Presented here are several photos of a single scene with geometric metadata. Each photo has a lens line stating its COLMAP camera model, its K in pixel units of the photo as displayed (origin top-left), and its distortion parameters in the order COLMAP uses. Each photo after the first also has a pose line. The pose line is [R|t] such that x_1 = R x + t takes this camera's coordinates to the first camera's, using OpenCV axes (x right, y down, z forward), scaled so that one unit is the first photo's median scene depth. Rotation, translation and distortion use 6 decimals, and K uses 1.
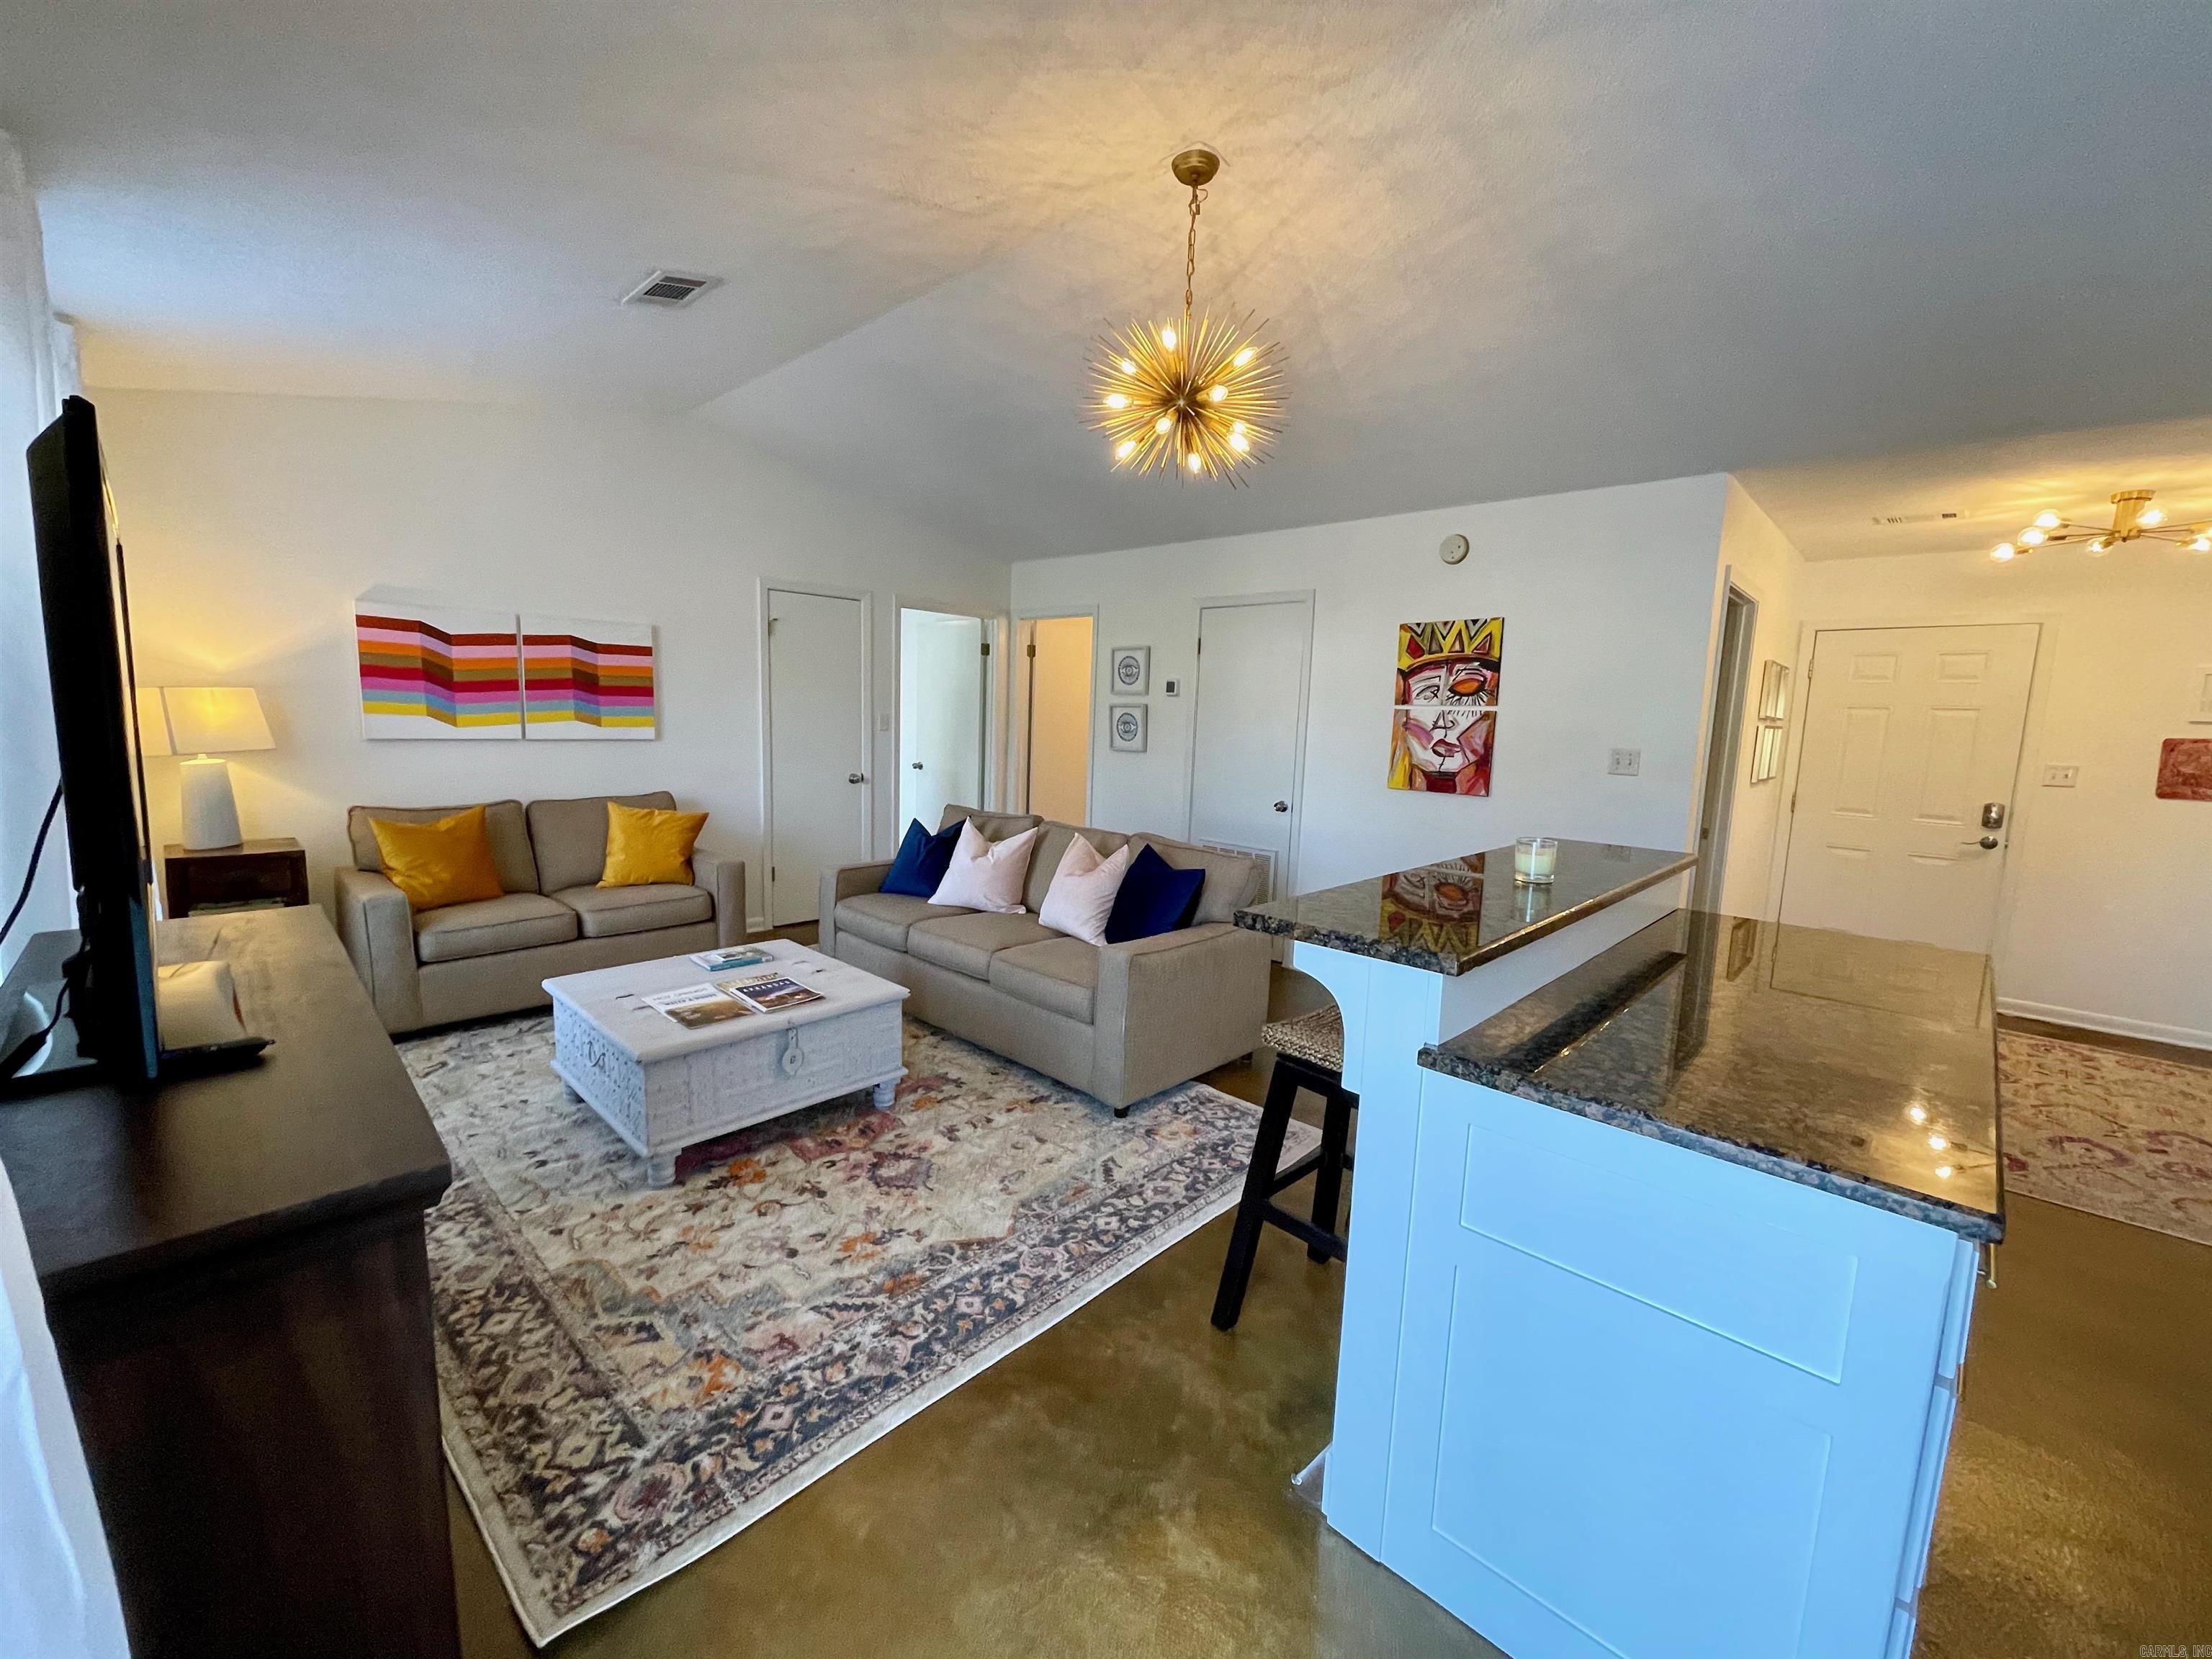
lens RADIAL K [[890.3, 0, 1100.5], [0, 890.3, 824.2], [0, 0, 1]] dist [-0.005346, 0.000379]
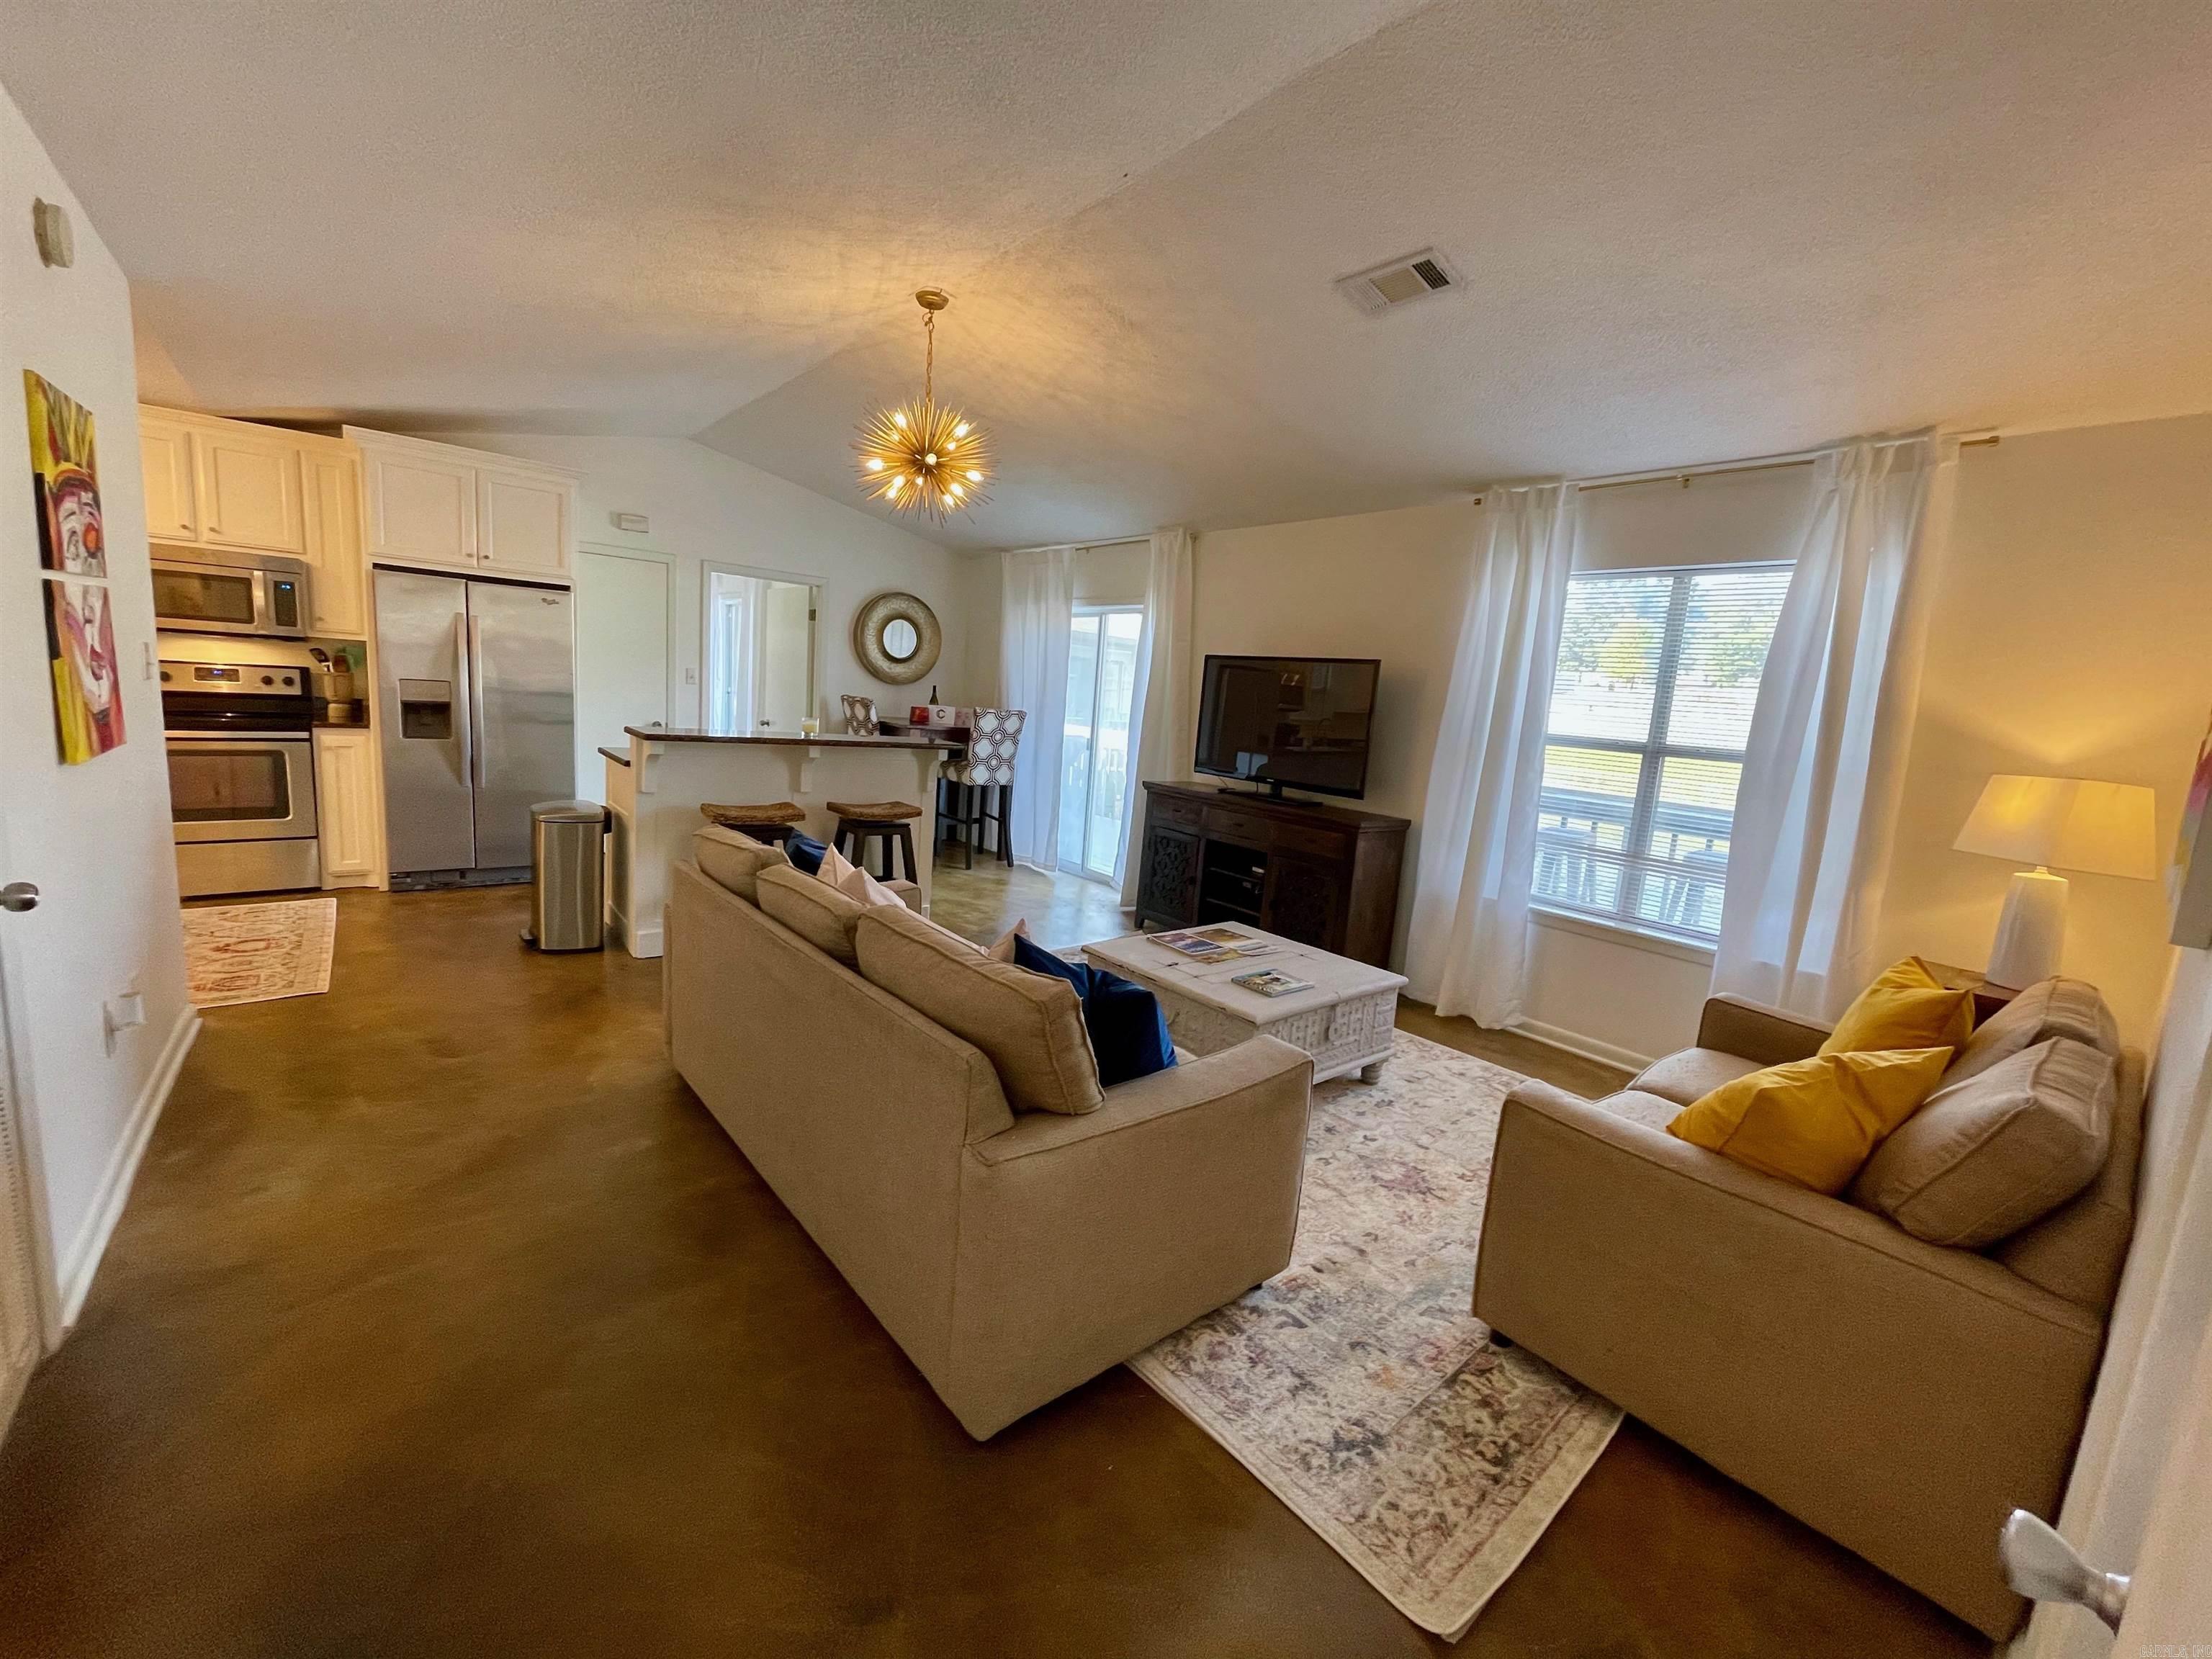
lens RADIAL K [[890.3, 0, 1120.3], [0, 890.3, 818.5], [0, 0, 1]] dist [-0.005346, 0.000379]
pose [[-0.988415, -0.127074, 0.082996, -0.258453], [-0.100896, 0.958632, 0.266165, -0.212570], [-0.113385, 0.254708, -0.960348, 1.592218]]
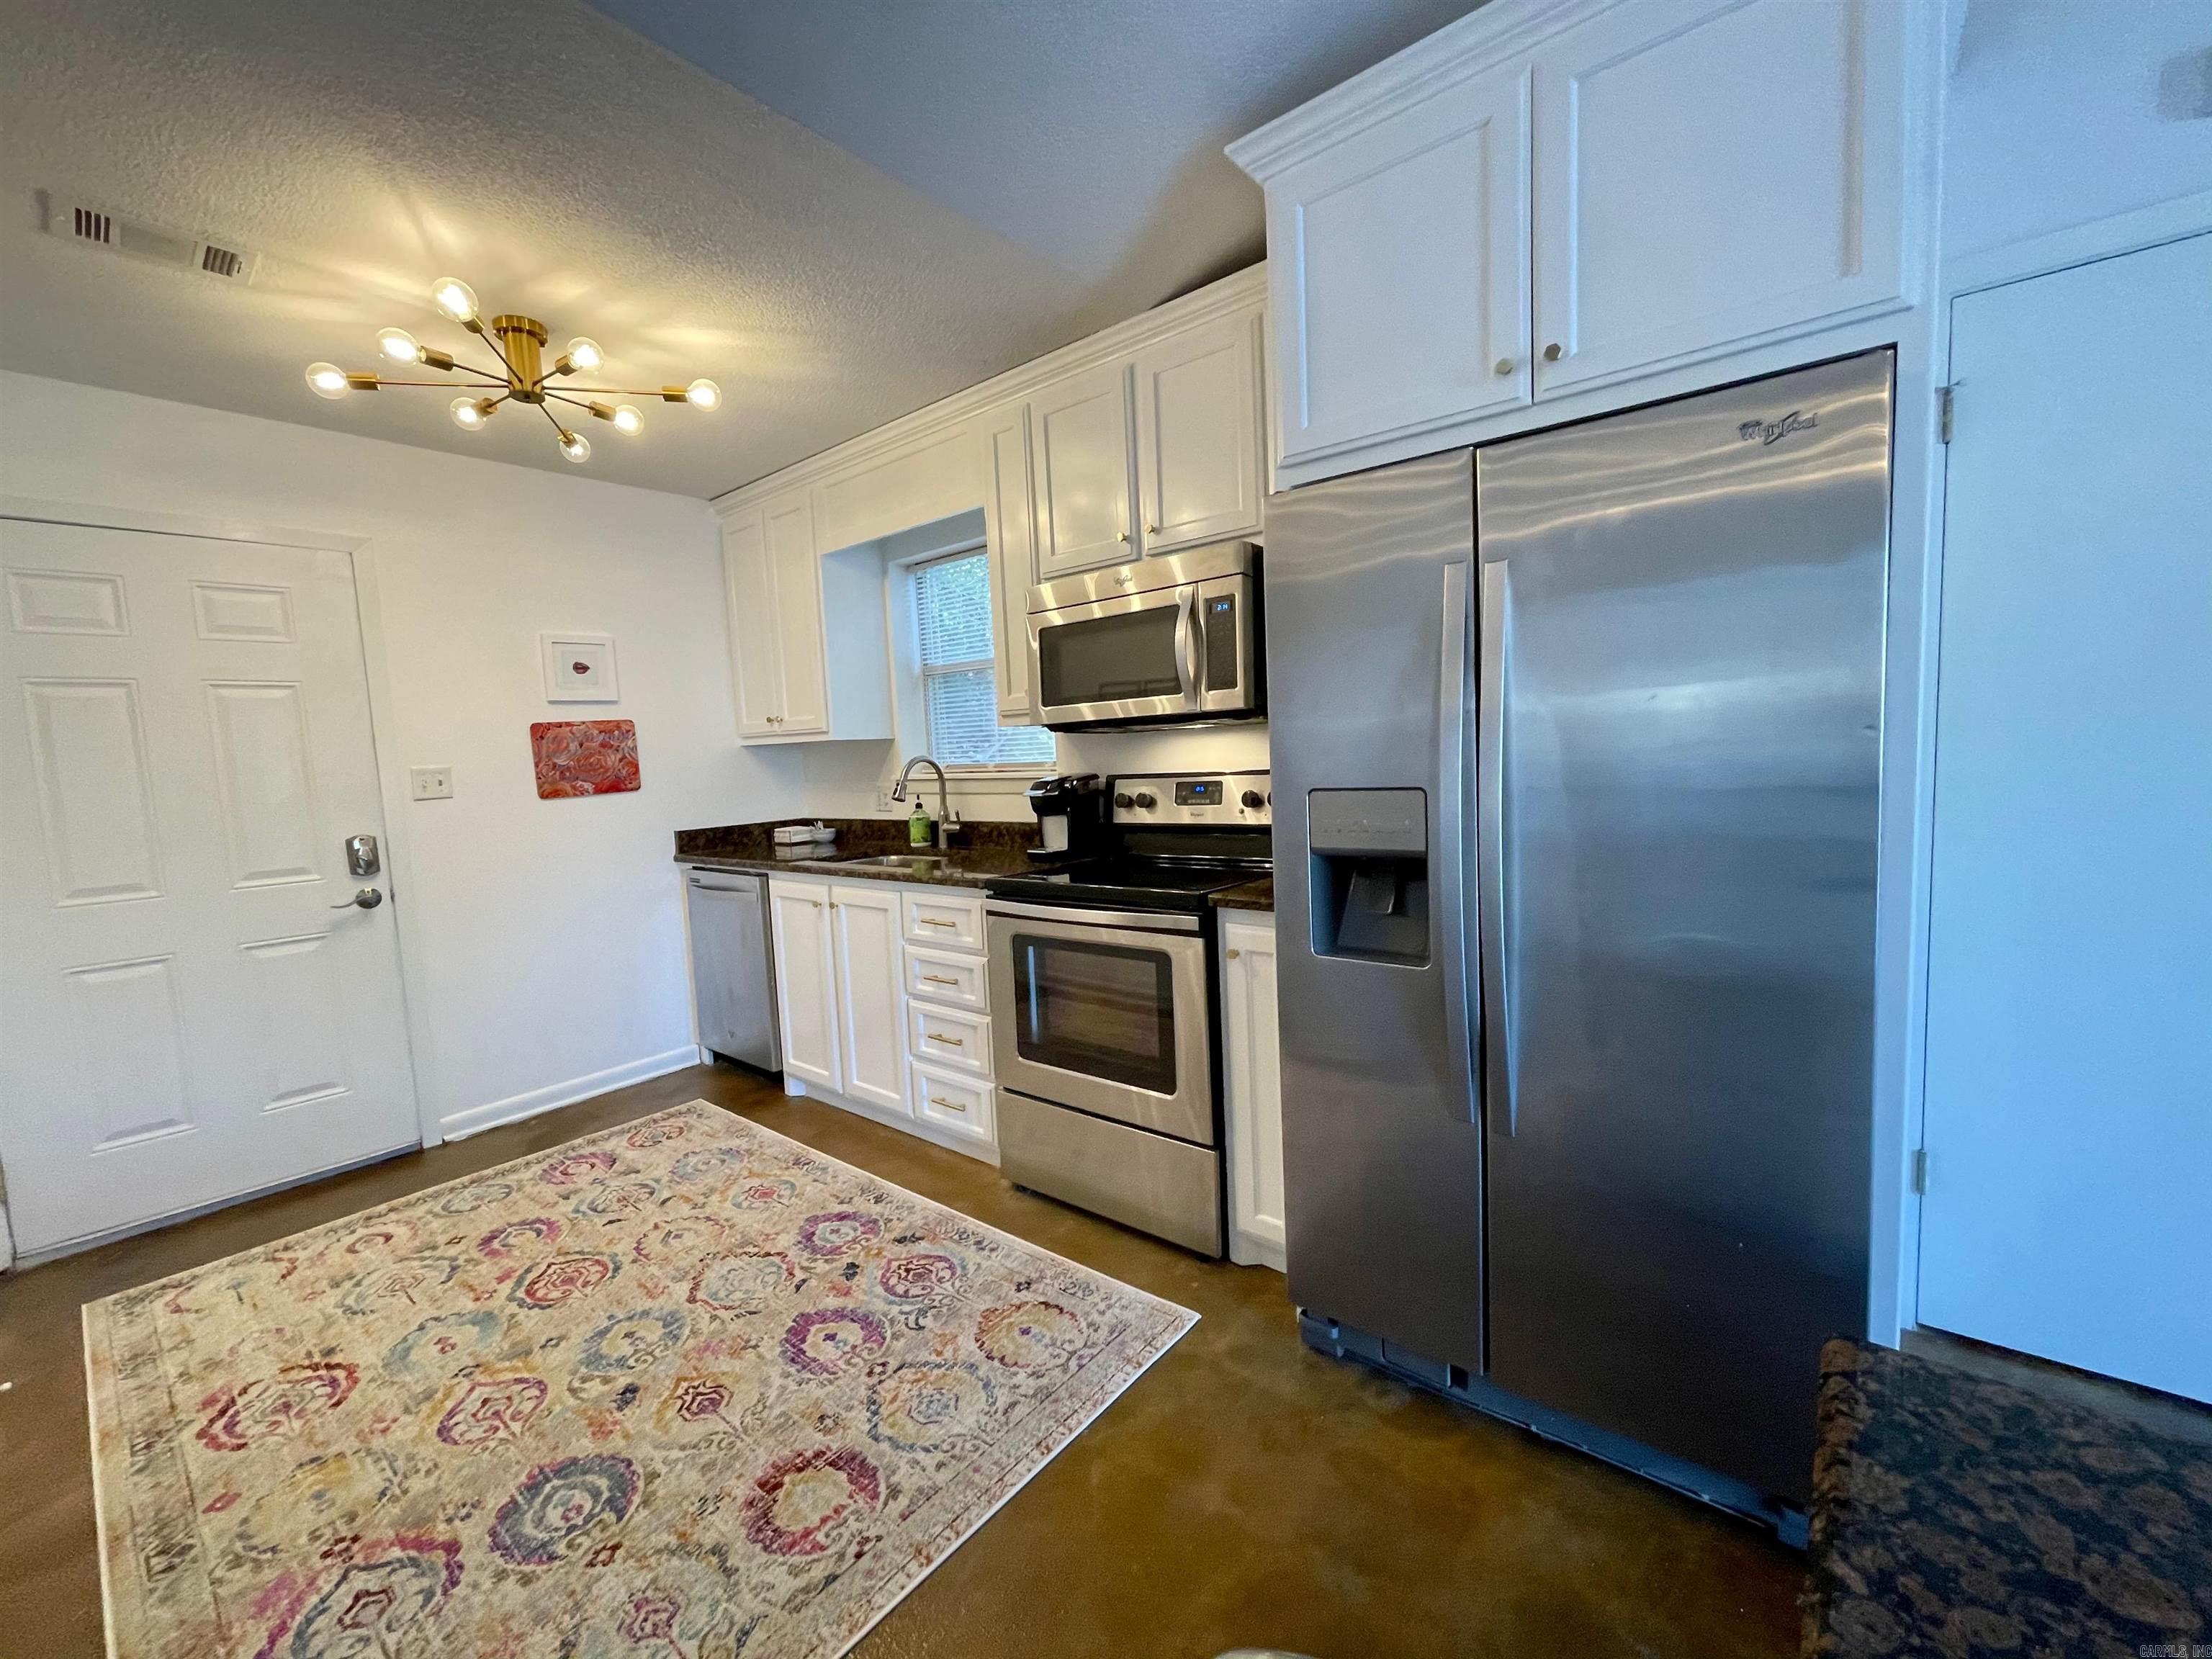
lens RADIAL K [[890.3, 0, 1107.6], [0, 890.3, 826.1], [0, 0, 1]] dist [-0.005346, 0.000379]
pose [[-0.085682, -0.116055, 0.989540, 0.413794], [0.166006, 0.977646, 0.129035, -0.027946], [-0.982395, 0.175326, -0.064501, 0.625795]]
